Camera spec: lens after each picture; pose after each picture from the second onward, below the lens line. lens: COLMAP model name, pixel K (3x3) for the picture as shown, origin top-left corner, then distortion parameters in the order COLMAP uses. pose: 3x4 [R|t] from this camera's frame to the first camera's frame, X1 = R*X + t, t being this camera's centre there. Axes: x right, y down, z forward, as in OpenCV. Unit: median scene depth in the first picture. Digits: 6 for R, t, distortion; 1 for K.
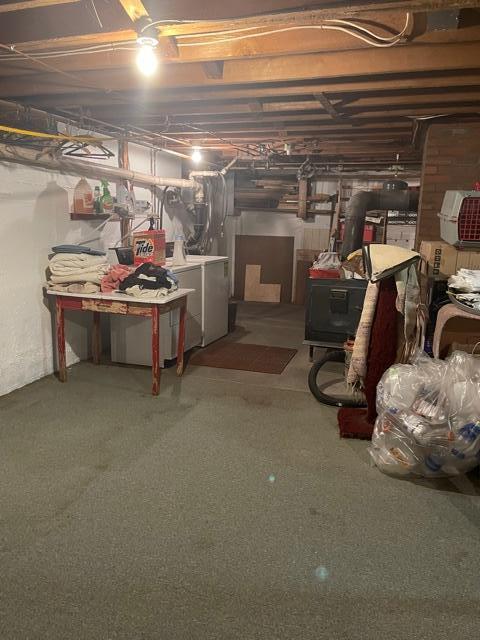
lens RADIAL K [[485.9, 0, 234.7], [0, 485.9, 319.6], [0, 0, 1]] dist [0.036866, -0.057684]
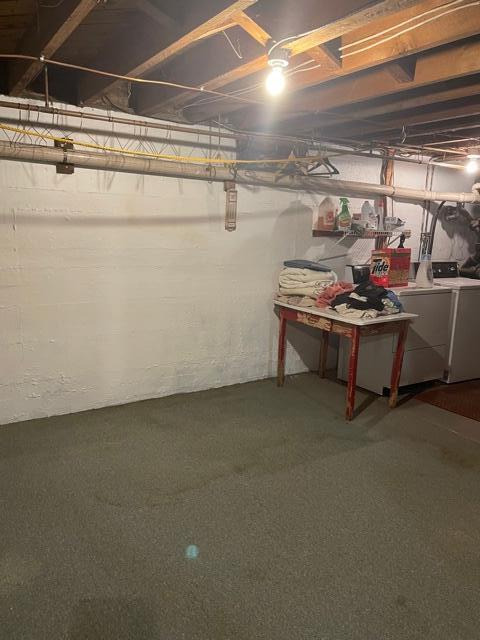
lens RADIAL K [[485.9, 0, 235.9], [0, 485.9, 318.6], [0, 0, 1]] dist [0.036866, -0.057684]
pose [[0.773537, 0.122717, -0.621757, 0.220712], [-0.143904, 0.989458, 0.016259, -0.023305], [0.617197, 0.076896, 0.783042, 0.094684]]
